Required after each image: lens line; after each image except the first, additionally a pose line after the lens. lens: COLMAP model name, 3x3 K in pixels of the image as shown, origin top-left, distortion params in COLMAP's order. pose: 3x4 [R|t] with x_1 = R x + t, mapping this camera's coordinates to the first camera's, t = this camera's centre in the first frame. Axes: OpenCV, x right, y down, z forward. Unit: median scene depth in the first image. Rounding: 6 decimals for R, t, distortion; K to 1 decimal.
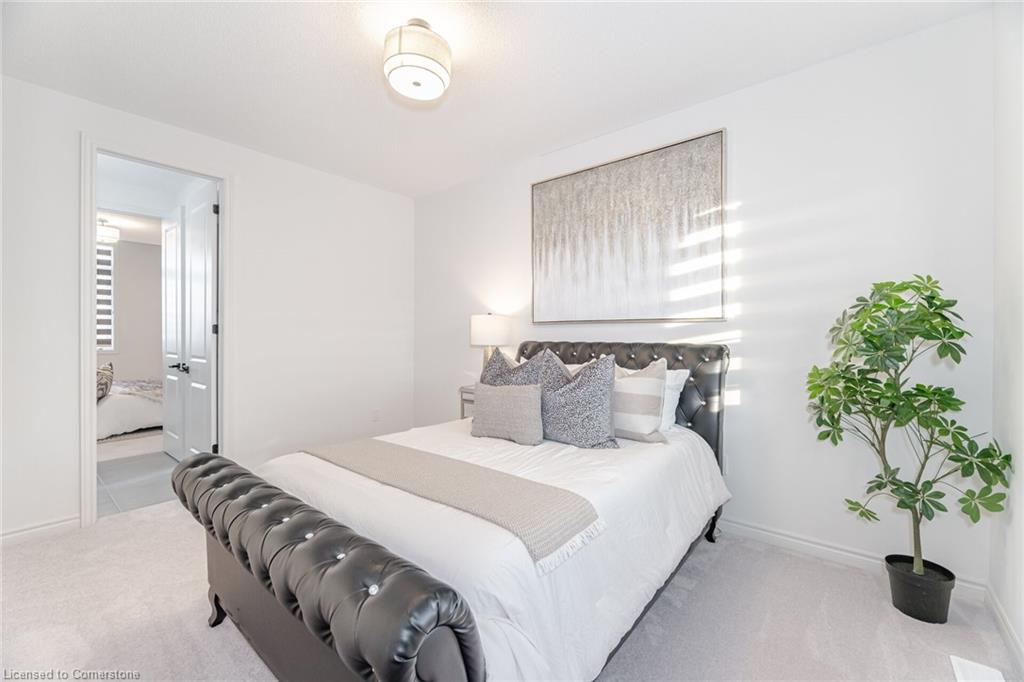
lens RADIAL K [[425.1, 0, 509.2], [0, 425.1, 334.9], [0, 0, 1]] dist [-0.001203, -0.000466]
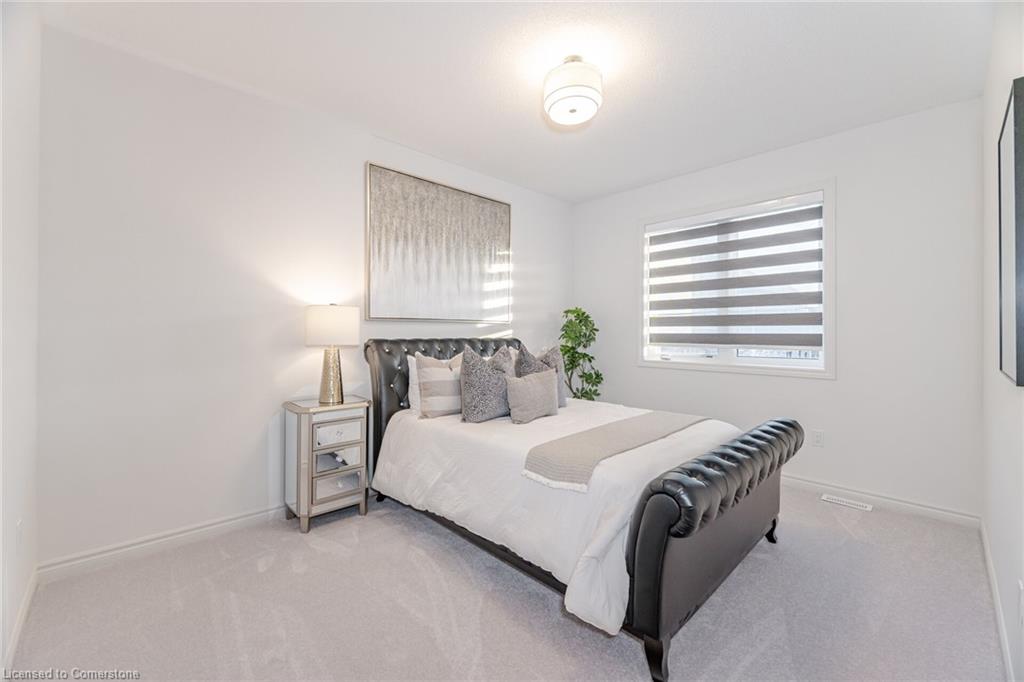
lens RADIAL K [[425.1, 0, 509.2], [0, 425.1, 334.9], [0, 0, 1]] dist [-0.001203, -0.000466]
pose [[0.102979, 0.000872, 0.994683, -0.931467], [-0.000476, 1.000000, -0.000827, 0.008914], [-0.994683, -0.000389, 0.102980, 0.715151]]
